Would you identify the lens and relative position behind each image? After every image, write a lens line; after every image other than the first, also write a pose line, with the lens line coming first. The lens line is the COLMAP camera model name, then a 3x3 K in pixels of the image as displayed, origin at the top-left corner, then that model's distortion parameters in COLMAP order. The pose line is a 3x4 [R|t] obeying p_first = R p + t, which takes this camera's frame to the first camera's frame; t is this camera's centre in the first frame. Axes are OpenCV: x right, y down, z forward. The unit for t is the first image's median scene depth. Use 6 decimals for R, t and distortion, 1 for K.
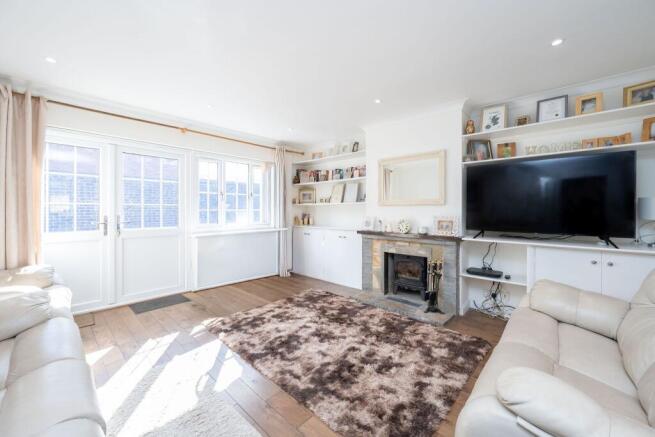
lens RADIAL K [[257.6, 0, 330.7], [0, 257.6, 214.3], [0, 0, 1]] dist [0.003865, -0.000442]
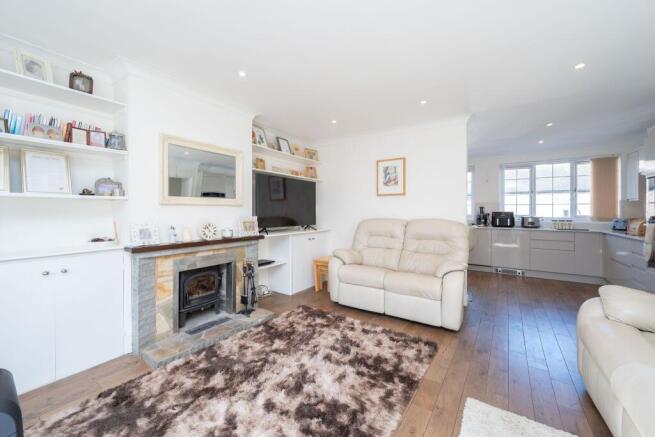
lens RADIAL K [[257.6, 0, 329.4], [0, 257.6, 212.6], [0, 0, 1]] dist [0.003865, -0.000442]
pose [[-0.131175, -0.009691, 0.991312, -0.696183], [0.012405, 0.999858, 0.011416, -0.020973], [-0.991282, 0.013794, -0.131036, 0.904638]]
